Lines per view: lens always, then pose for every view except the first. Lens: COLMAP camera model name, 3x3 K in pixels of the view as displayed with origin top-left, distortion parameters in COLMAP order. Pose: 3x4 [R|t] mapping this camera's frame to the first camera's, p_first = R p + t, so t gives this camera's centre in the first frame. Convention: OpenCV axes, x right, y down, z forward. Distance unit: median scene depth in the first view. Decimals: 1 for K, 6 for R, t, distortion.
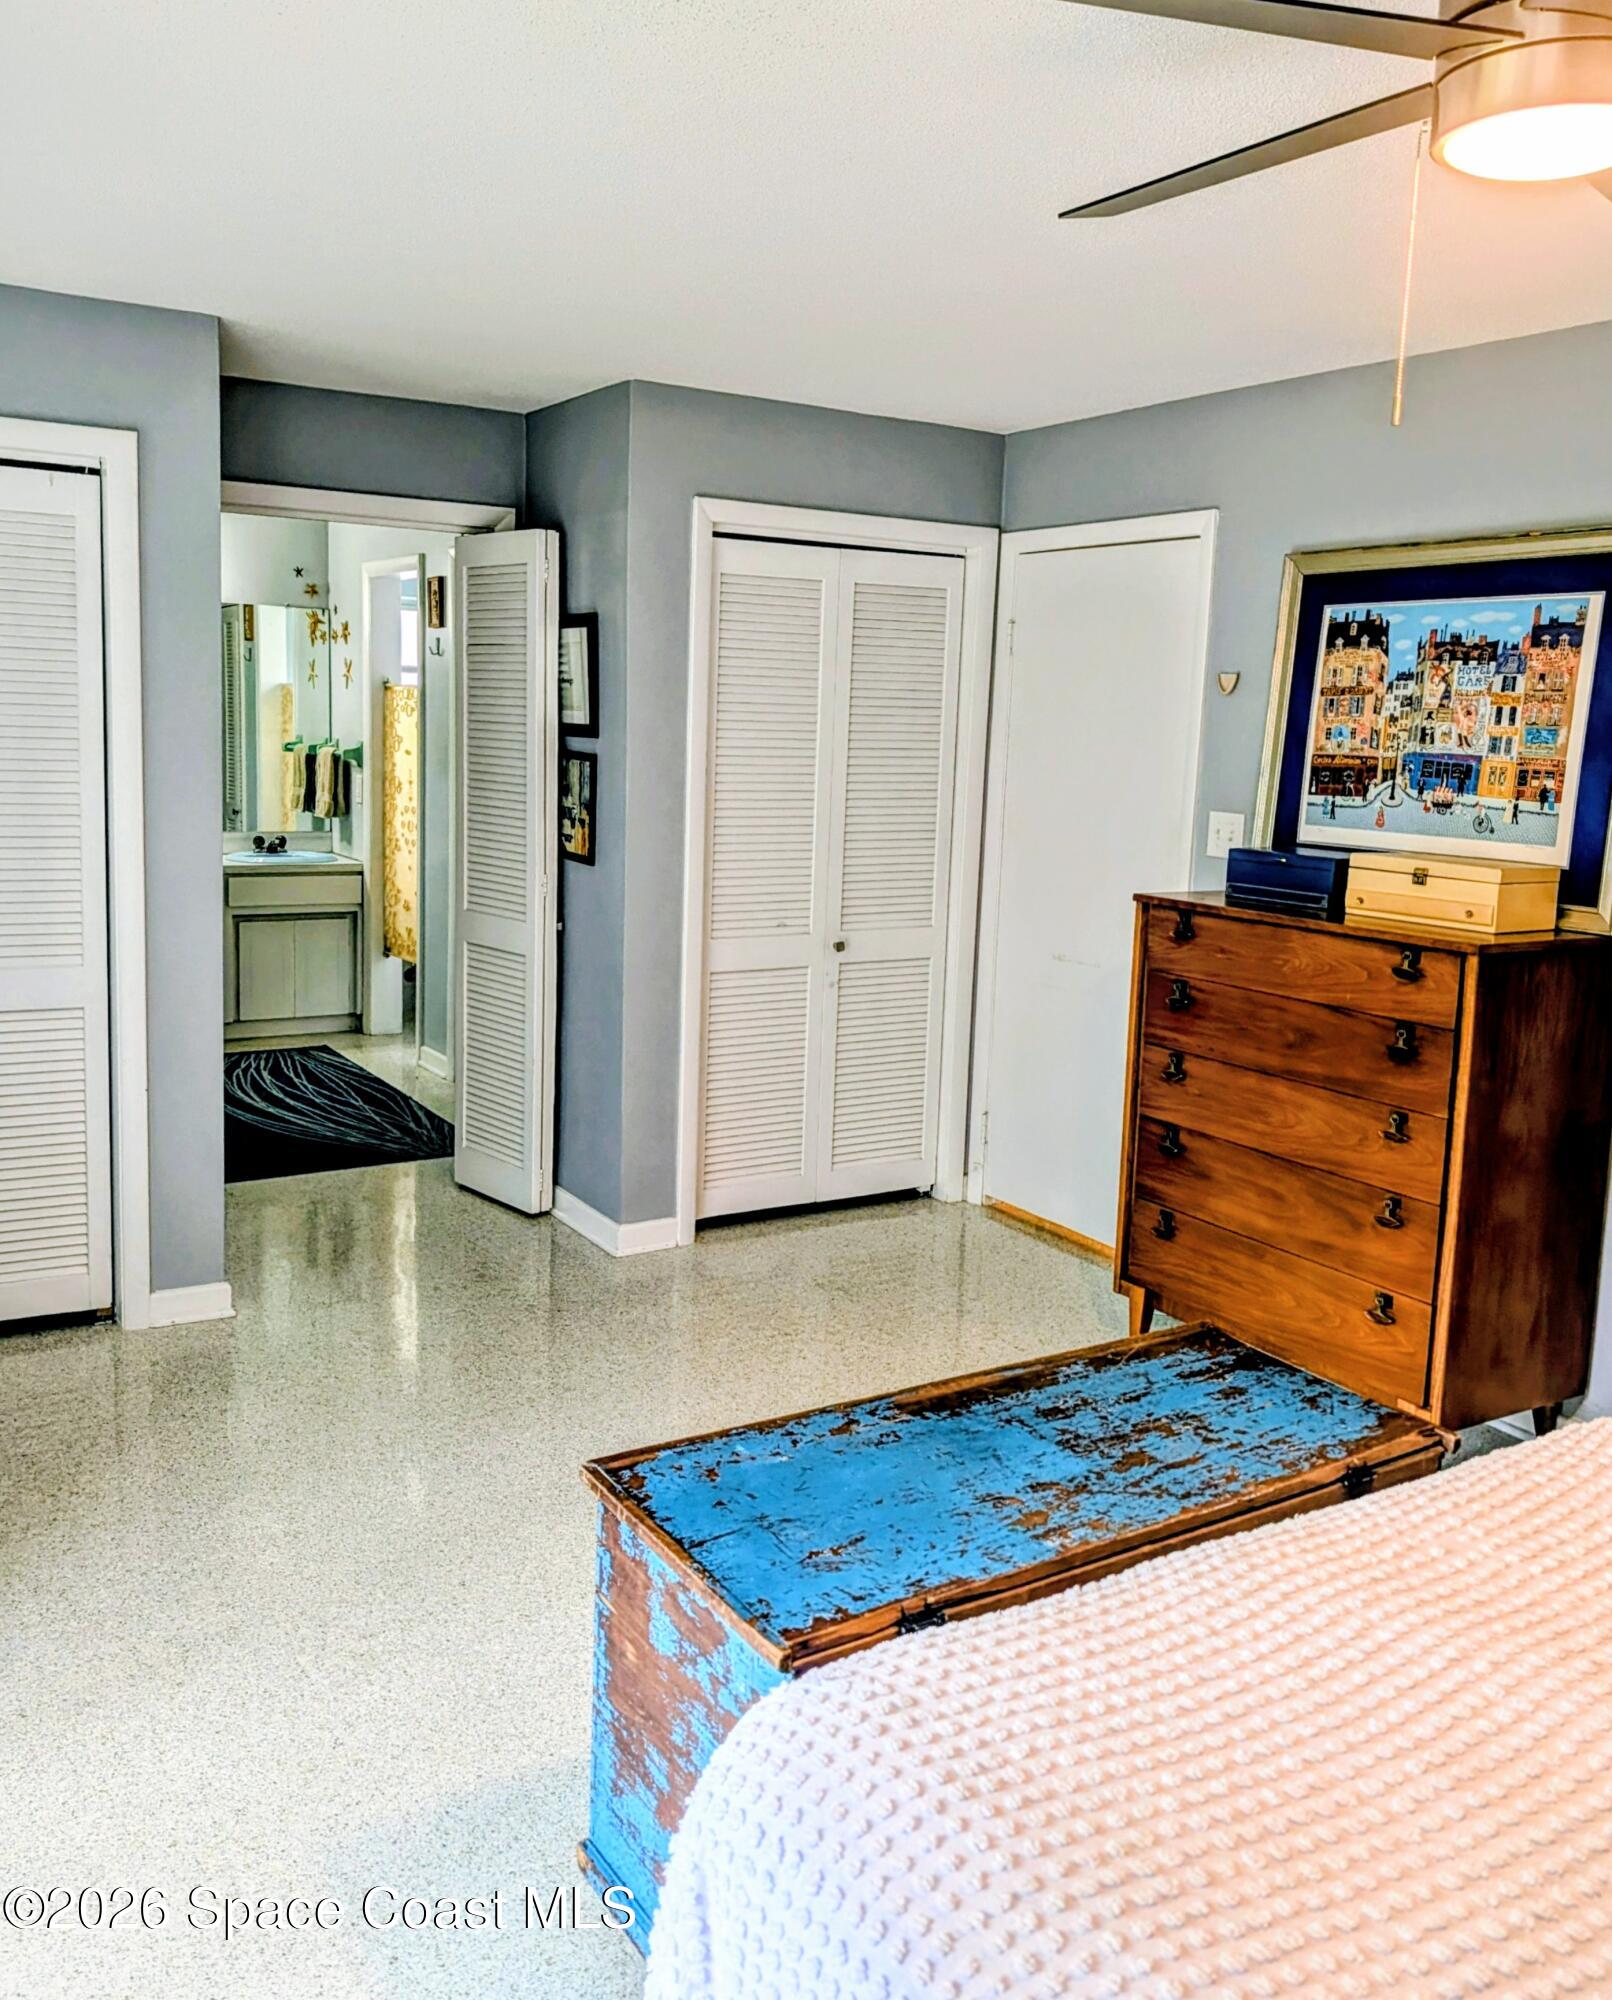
lens RADIAL K [[1742.2, 0, 804.9], [0, 1742.2, 940.3], [0, 0, 1]] dist [0.002498, -0.000453]
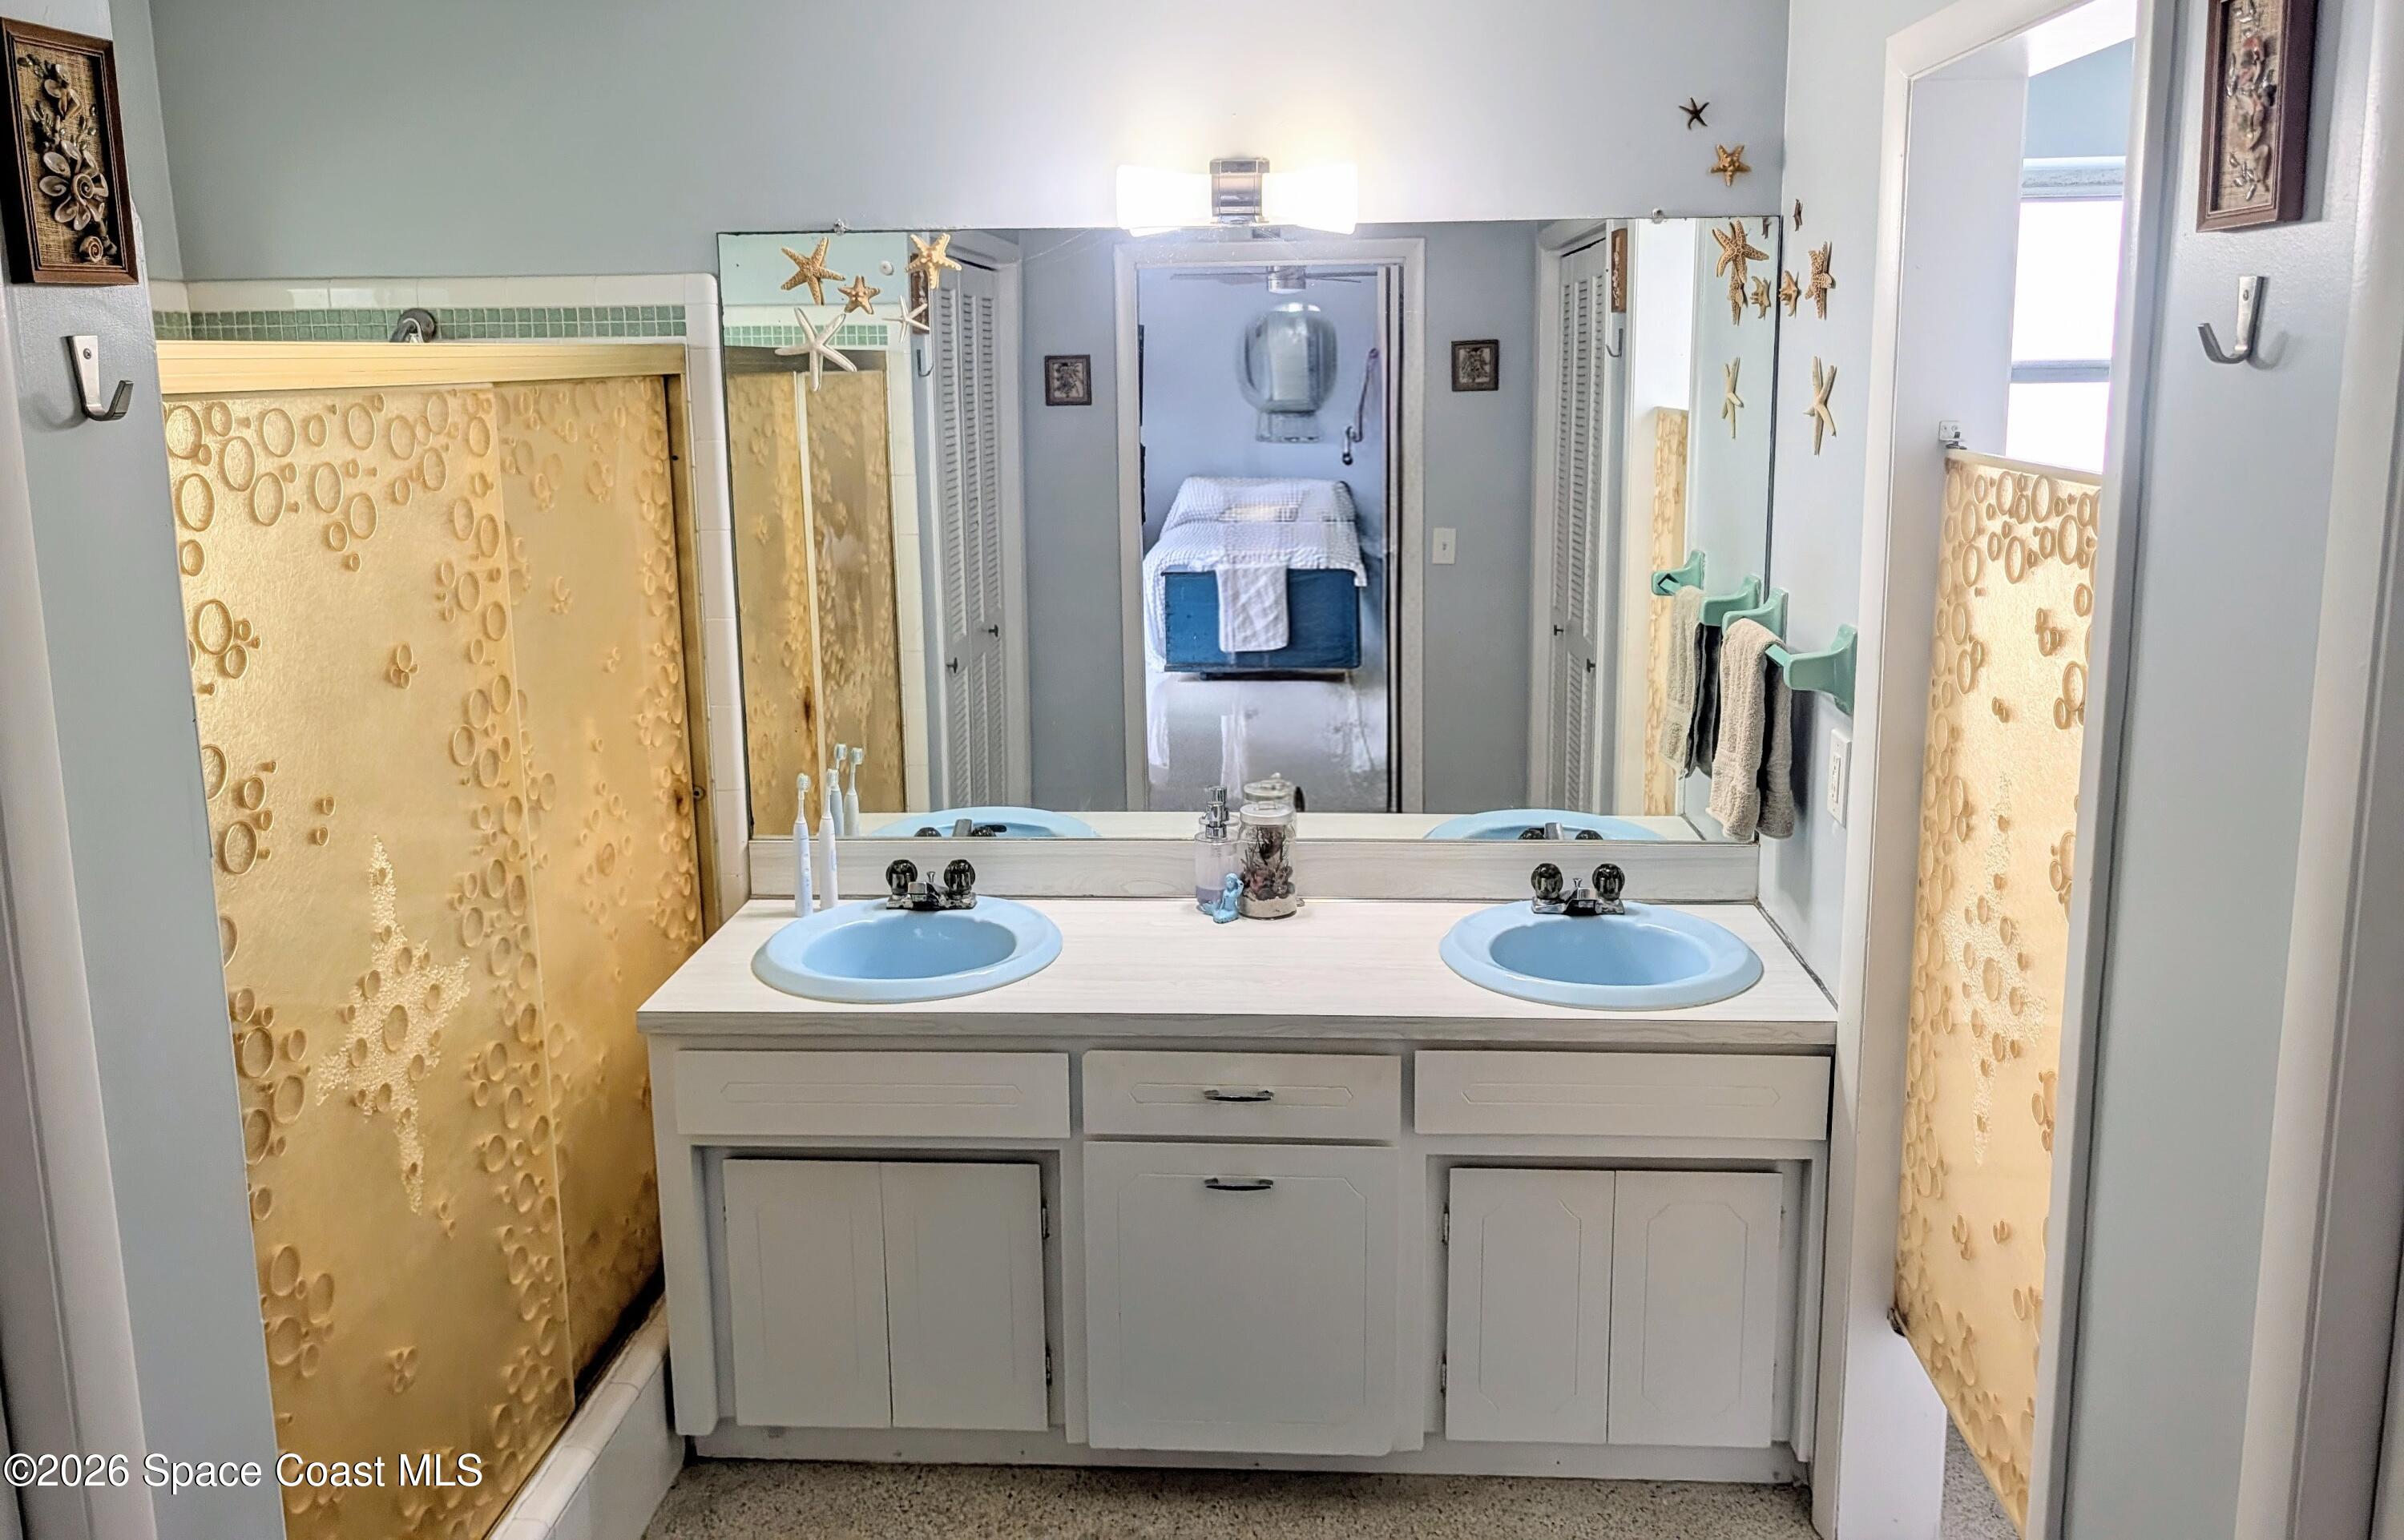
lens RADIAL K [[1751.9, 0, 1206.0], [0, 1751.9, 626.5], [0, 0, 1]] dist [-0.006612, -0.006683]
pose [[0.815519, 0.052277, -0.576364, -0.165951], [-0.042525, 0.998633, 0.030407, -0.117302], [0.577166, -0.000287, 0.816627, 0.667137]]
